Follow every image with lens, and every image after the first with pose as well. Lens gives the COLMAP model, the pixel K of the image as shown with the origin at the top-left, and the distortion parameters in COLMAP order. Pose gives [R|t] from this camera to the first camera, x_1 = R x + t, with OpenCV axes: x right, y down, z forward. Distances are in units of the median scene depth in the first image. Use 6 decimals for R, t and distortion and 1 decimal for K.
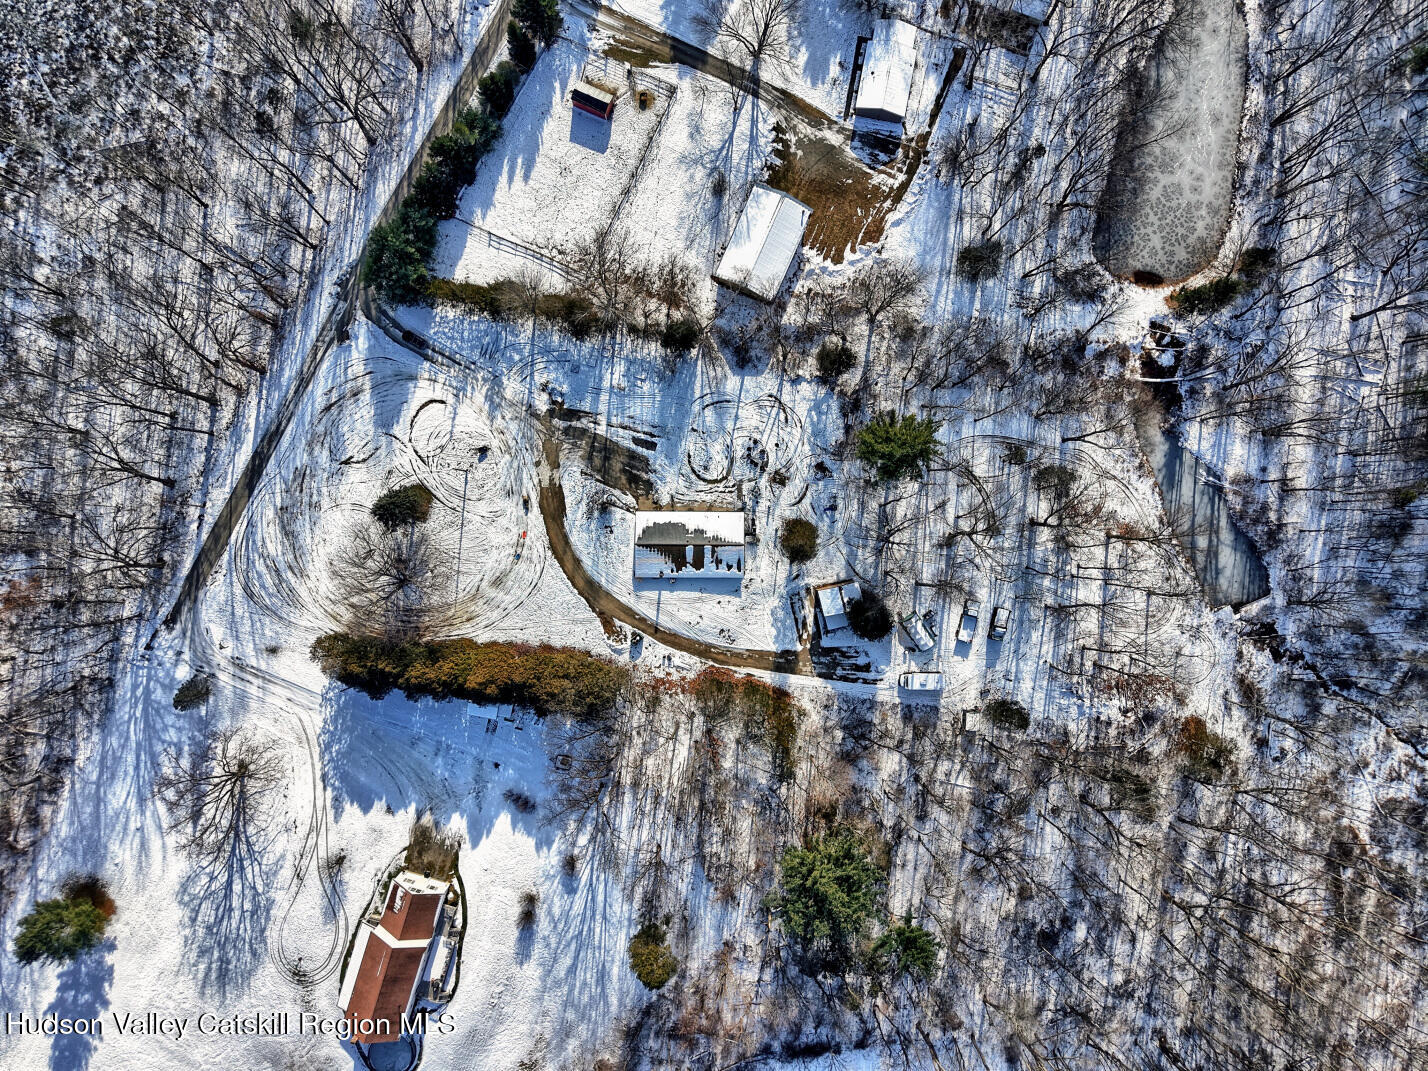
lens RADIAL K [[969.8, 0, 719.3], [0, 969.8, 545.3], [0, 0, 1]] dist [0.049029, -0.000212]
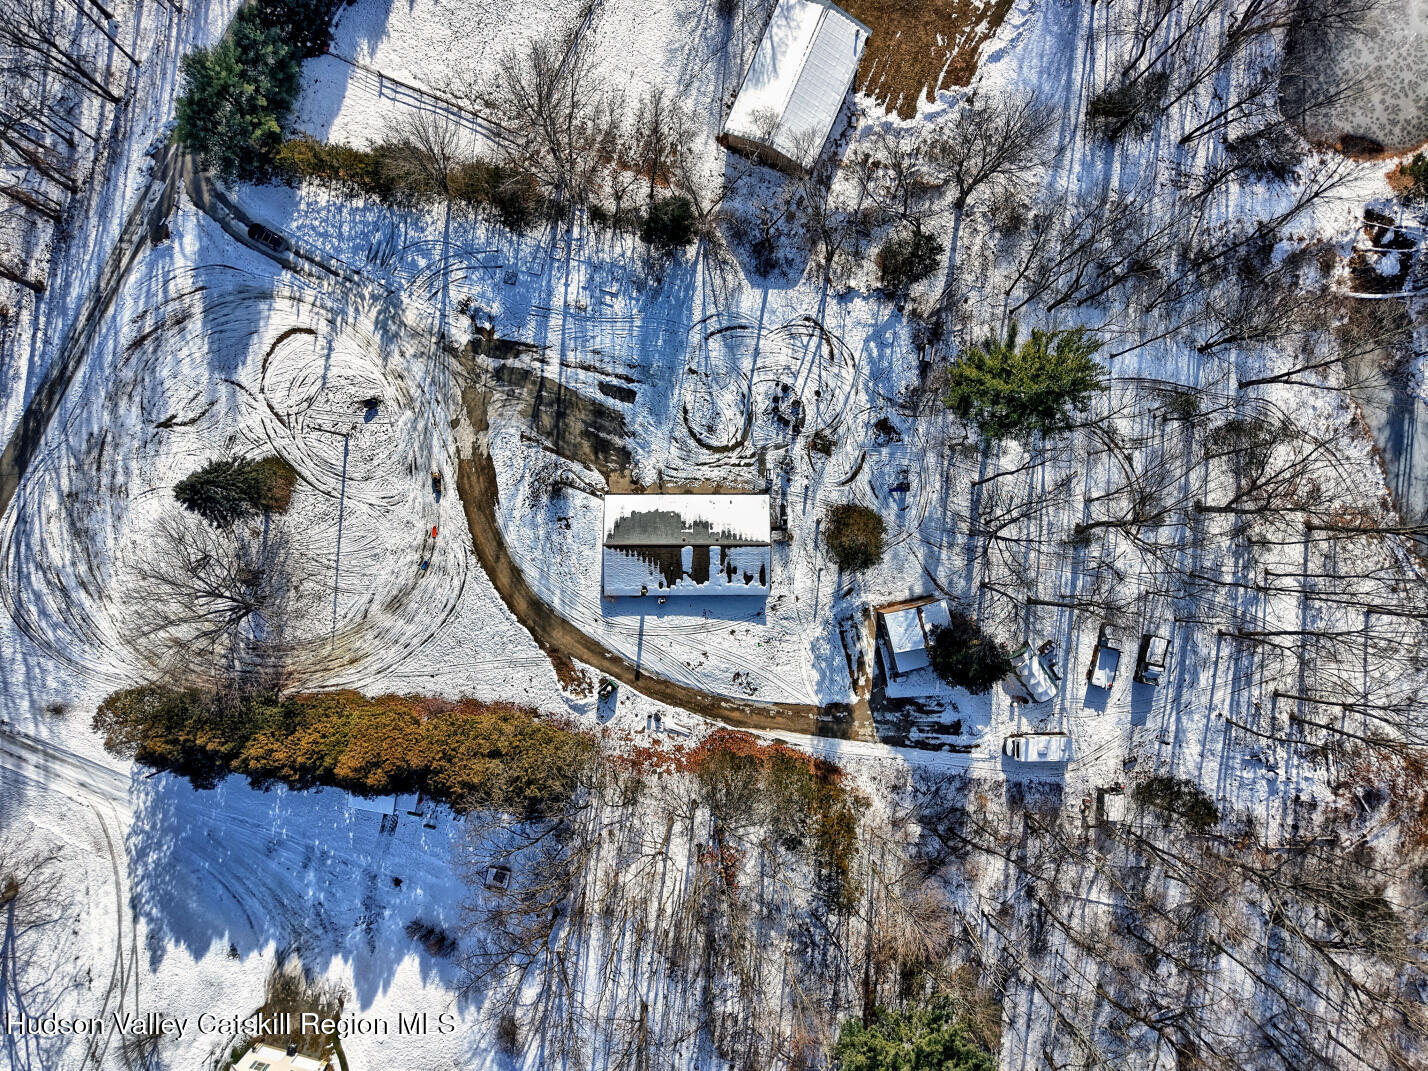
lens RADIAL K [[956.6, 0, 716.5], [0, 956.6, 544.1], [0, 0, 1]] dist [0.021110, -0.022080]
pose [[0.999966, -0.008179, -0.001147, -0.009898], [0.008177, 0.999964, -0.002070, 0.000290], [0.001164, 0.002061, 0.999997, 0.351355]]
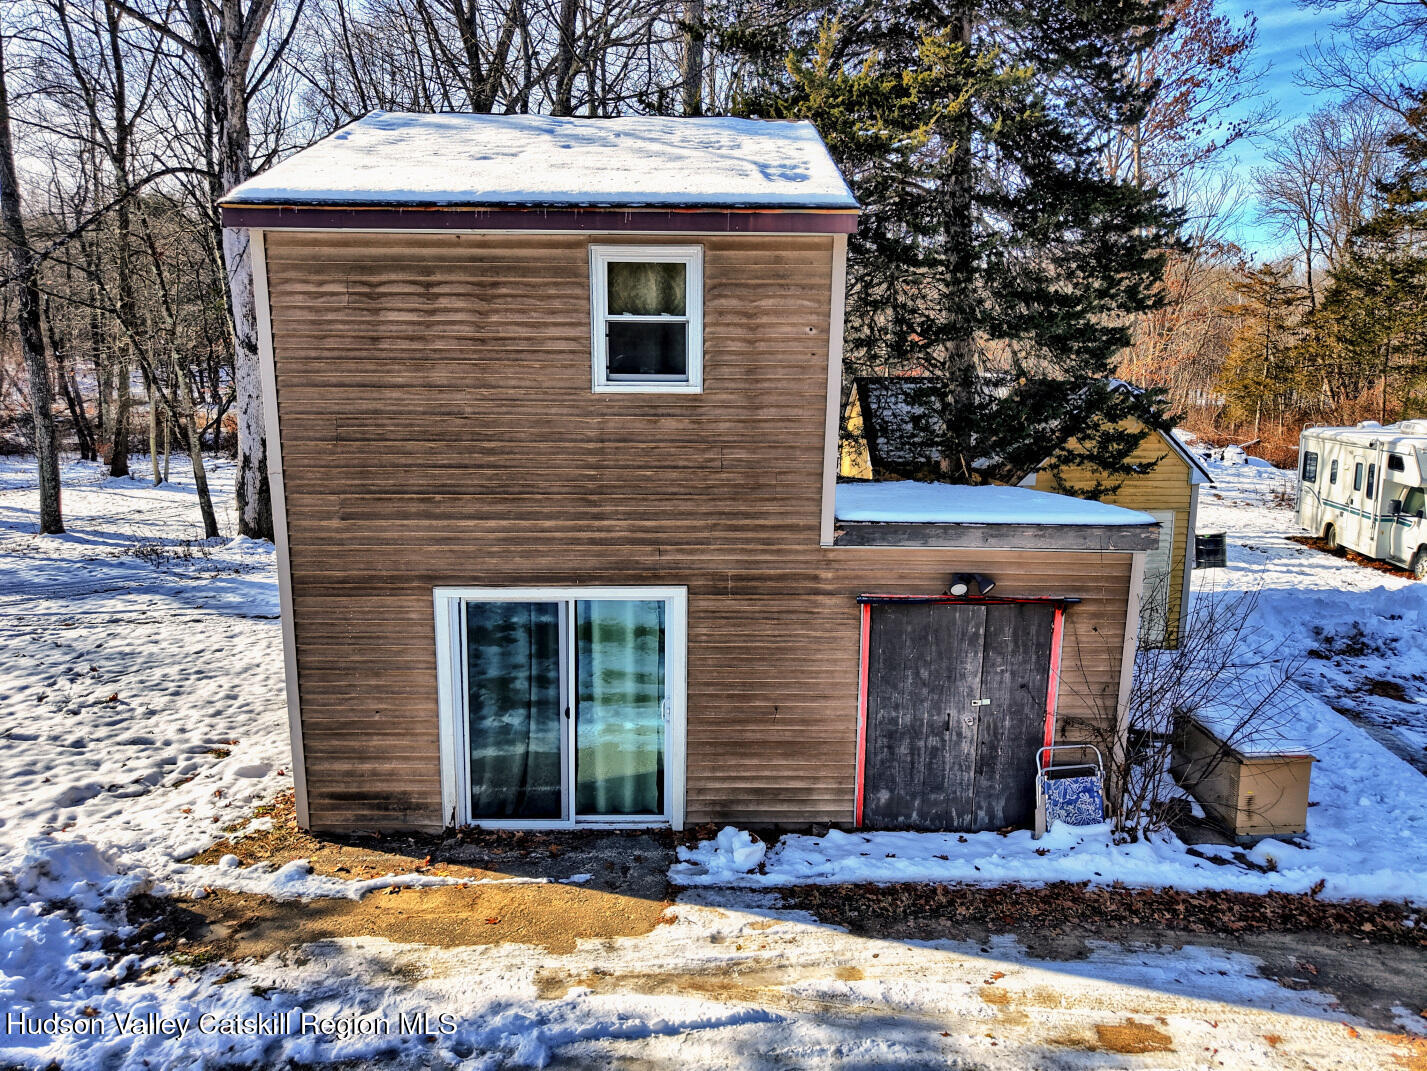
lens RADIAL K [[955.9, 0, 720.3], [0, 955.9, 535.9], [0, 0, 1]] dist [0.021110, -0.022080]
pose [[0.221146, -0.210900, 0.952164, 0.062502], [0.975103, 0.064250, -0.212243, 0.076203], [-0.016414, 0.975394, 0.219858, 0.991516]]
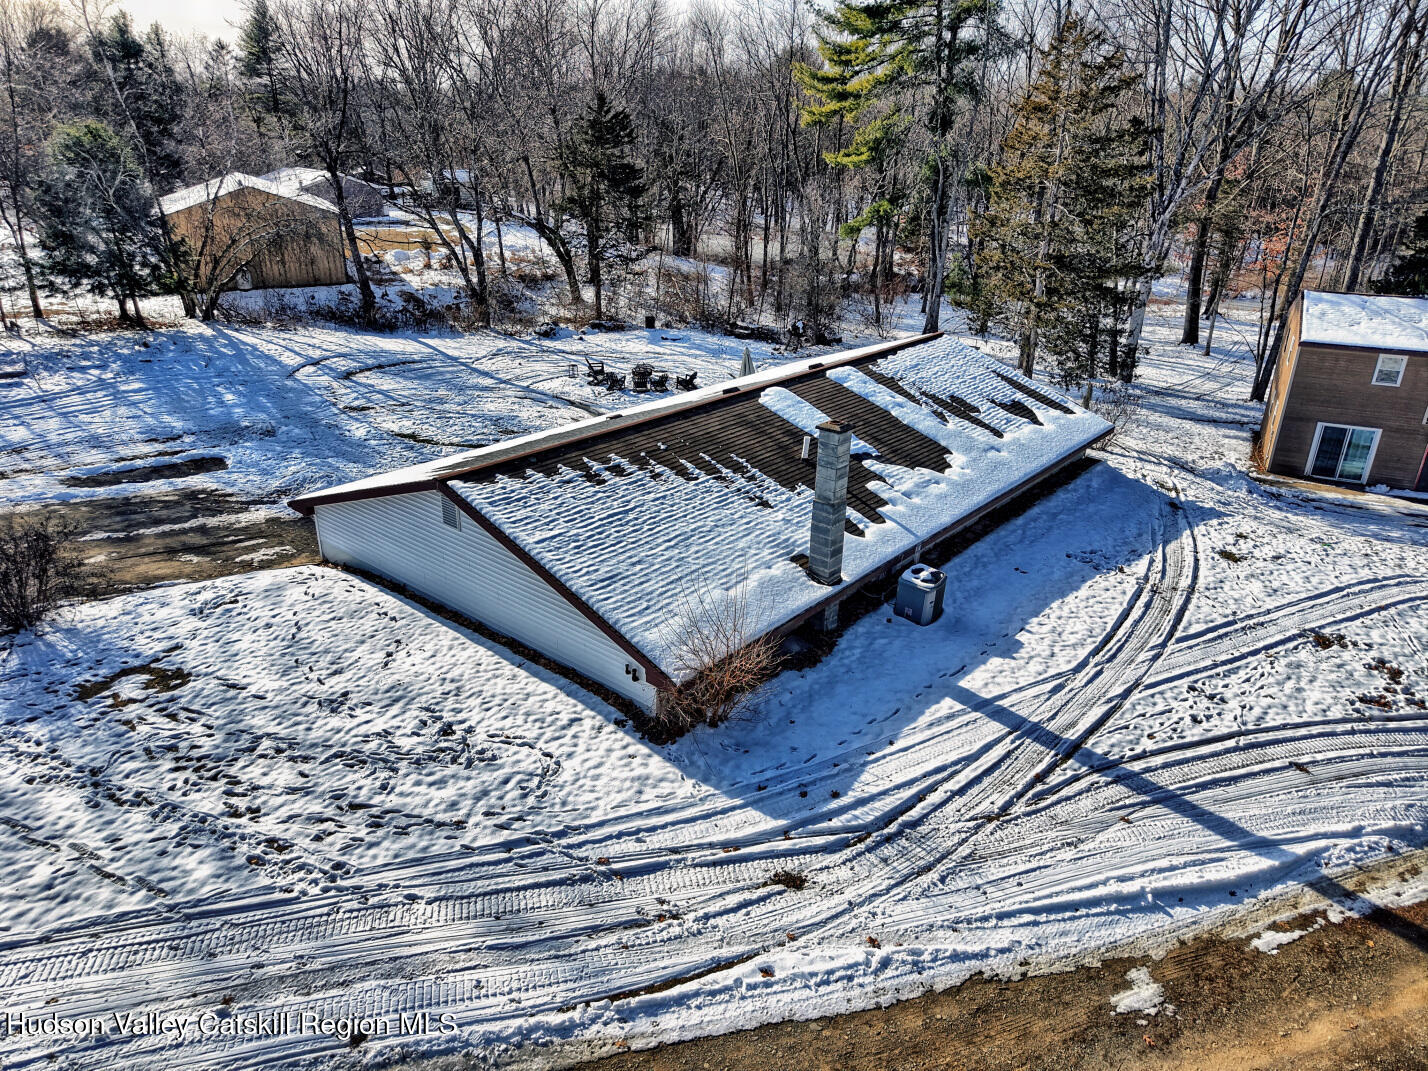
lens RADIAL K [[956.6, 0, 712.2], [0, 956.6, 543.2], [0, 0, 1]] dist [0.021110, -0.022080]
pose [[0.639651, -0.320911, 0.698471, -0.138609], [0.768662, 0.269632, -0.580049, 0.080556], [-0.002186, 0.907918, 0.419143, 0.940175]]
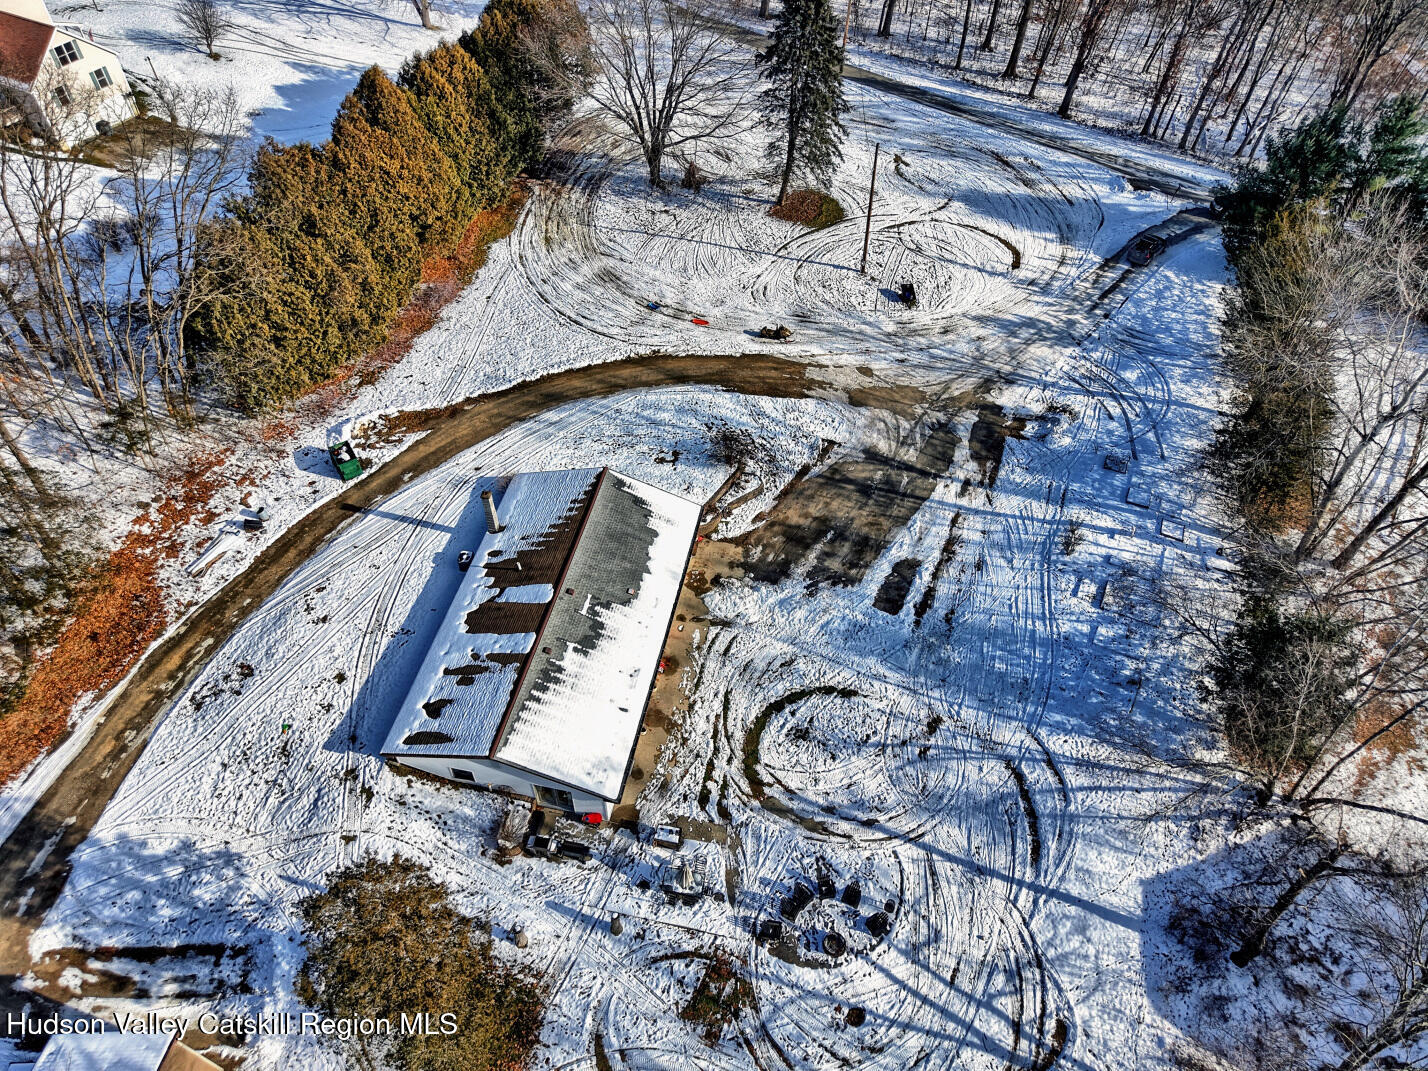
lens RADIAL K [[956.6, 0, 714.7], [0, 956.6, 536.3], [0, 0, 1]] dist [0.021110, -0.022080]
pose [[-0.190961, 0.721694, -0.665351, 0.140031], [-0.981235, -0.158760, 0.109419, -0.076507], [-0.026663, 0.673761, 0.738468, 0.752136]]
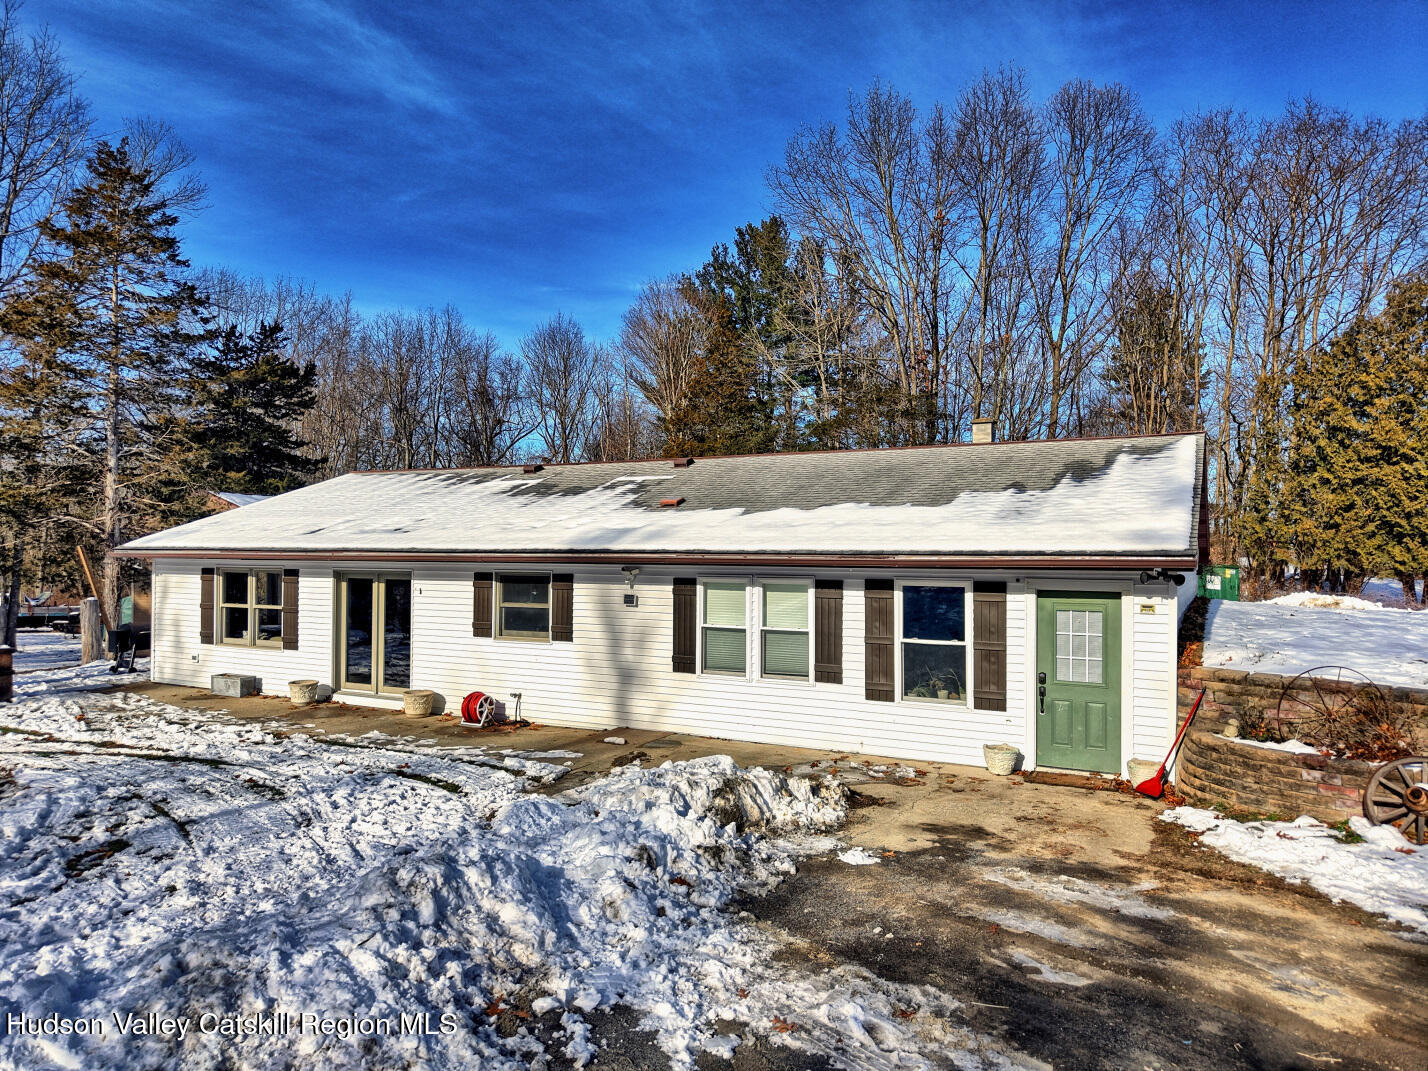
lens RADIAL K [[956.6, 0, 715.9], [0, 956.6, 535.4], [0, 0, 1]] dist [0.021110, -0.022080]
pose [[-0.889198, -0.026113, 0.456777, -0.085983], [0.456154, 0.026571, 0.889504, -0.100636], [-0.035364, 0.999306, -0.011715, 0.988077]]
